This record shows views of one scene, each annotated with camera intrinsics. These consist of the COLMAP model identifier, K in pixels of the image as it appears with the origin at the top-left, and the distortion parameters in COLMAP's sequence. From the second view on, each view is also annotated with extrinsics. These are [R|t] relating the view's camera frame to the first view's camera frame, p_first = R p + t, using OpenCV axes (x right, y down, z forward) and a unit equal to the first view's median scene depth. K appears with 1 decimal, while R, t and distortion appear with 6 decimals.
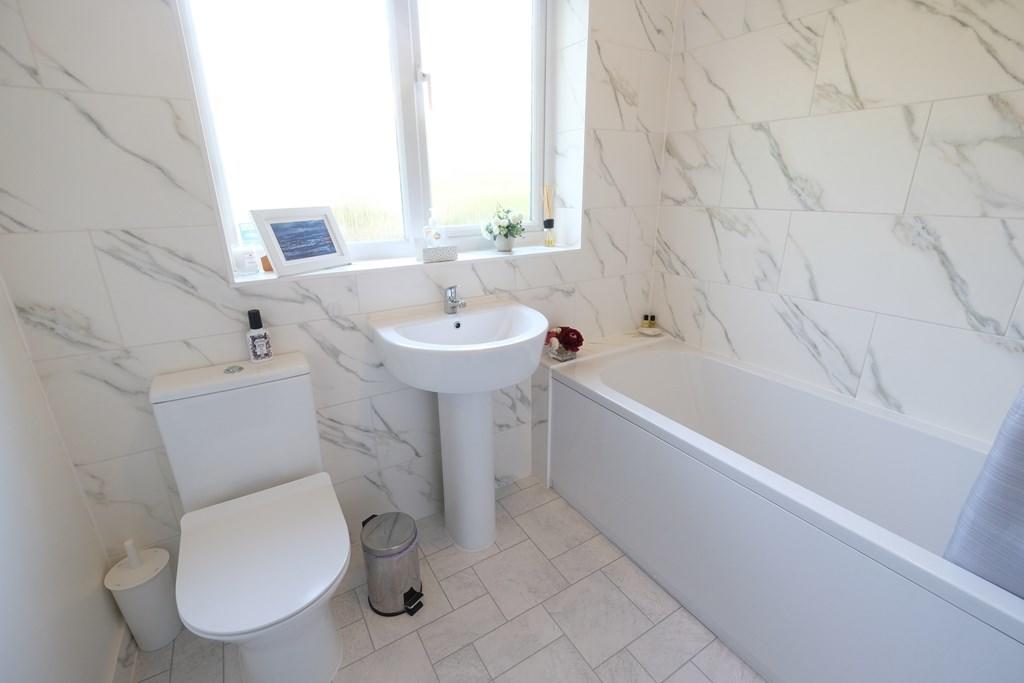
lens RADIAL K [[448.7, 0, 512.1], [0, 448.7, 339.1], [0, 0, 1]] dist [0.000319, 0.000444]
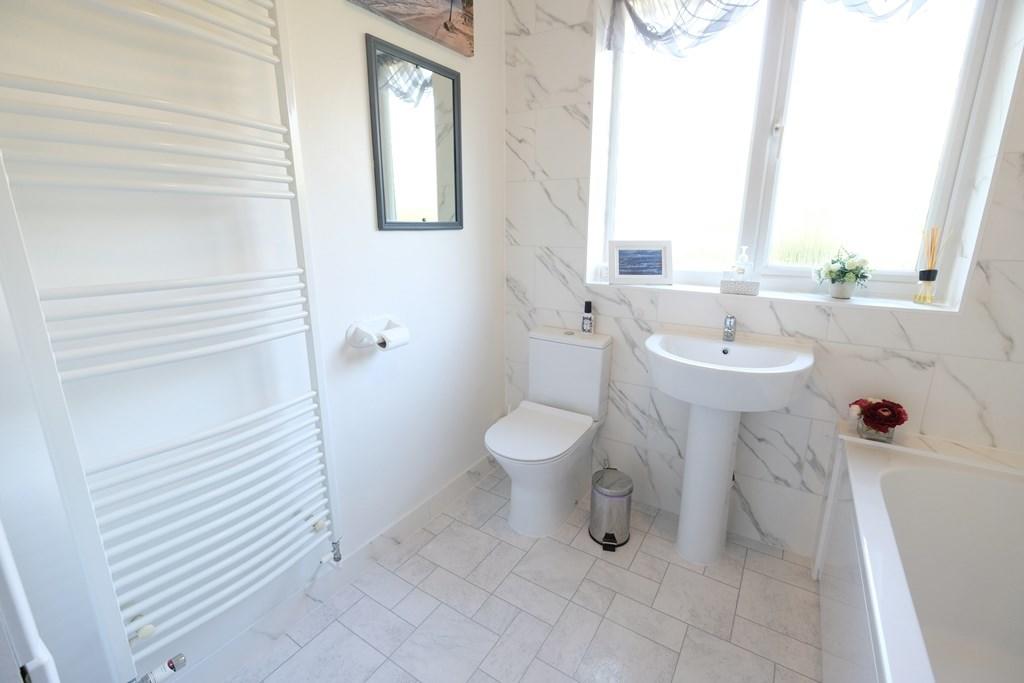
lens RADIAL K [[448.7, 0, 509.2], [0, 448.7, 341.2], [0, 0, 1]] dist [0.000319, 0.000444]
pose [[0.427909, 0.239980, -0.871380, 0.622691], [-0.295794, 0.948197, 0.115880, -0.026217], [0.854049, 0.208163, 0.476727, 0.020121]]
